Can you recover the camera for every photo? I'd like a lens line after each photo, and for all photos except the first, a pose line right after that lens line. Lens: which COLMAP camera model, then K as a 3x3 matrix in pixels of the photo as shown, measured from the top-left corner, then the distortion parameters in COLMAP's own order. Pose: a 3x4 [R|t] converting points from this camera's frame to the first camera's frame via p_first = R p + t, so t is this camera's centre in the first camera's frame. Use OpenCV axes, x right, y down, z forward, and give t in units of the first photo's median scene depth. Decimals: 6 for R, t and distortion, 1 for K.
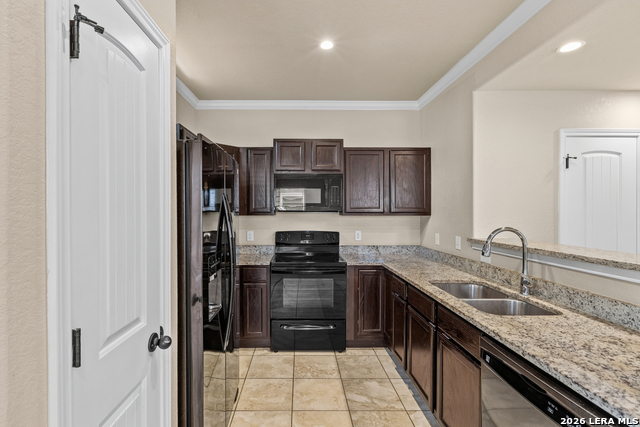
lens RADIAL K [[296.9, 0, 301.8], [0, 296.9, 211.6], [0, 0, 1]] dist [0.000298, 0.000297]
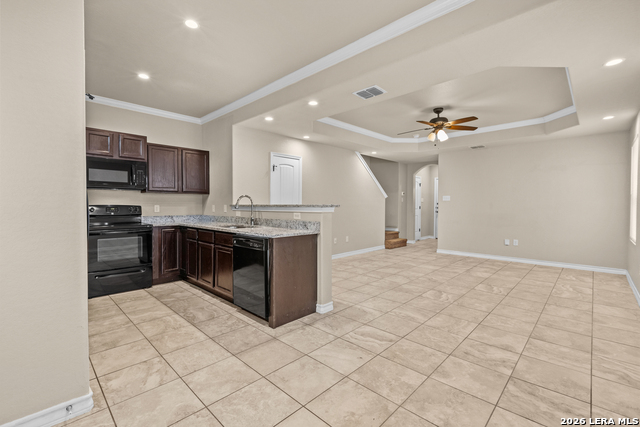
lens RADIAL K [[283.6, 0, 316.2], [0, 283.6, 209.7], [0, 0, 1]] dist [0.000910, 0.000074]
pose [[0.705702, -0.012228, 0.708404, -0.256775], [-0.000889, 0.999835, 0.018144, 0.073605], [-0.708509, -0.013434, 0.705574, -0.514544]]
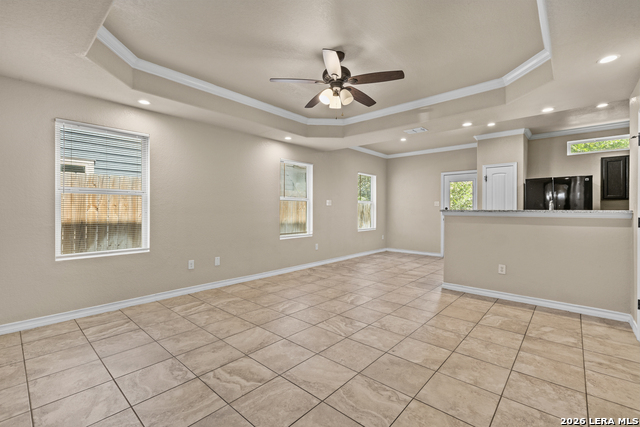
lens RADIAL K [[283.6, 0, 316.2], [0, 283.6, 209.7], [0, 0, 1]] dist [0.000910, 0.000074]
pose [[-0.677226, -0.000468, -0.735775, 2.034843], [-0.002819, 0.999994, 0.001959, 0.072910], [0.735769, 0.003401, -0.677224, 0.693622]]
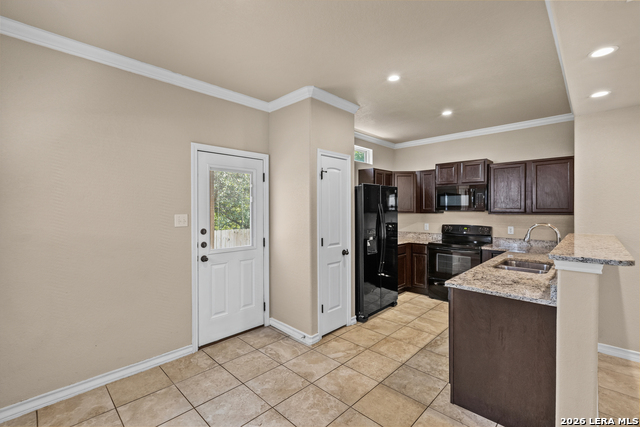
lens RADIAL K [[283.6, 0, 316.2], [0, 283.6, 209.7], [0, 0, 1]] dist [0.000910, 0.000074]
pose [[0.706715, 0.002485, -0.707494, 0.548903], [0.000933, 0.999990, 0.004445, -0.015208], [0.707497, -0.003801, 0.706706, -0.520912]]
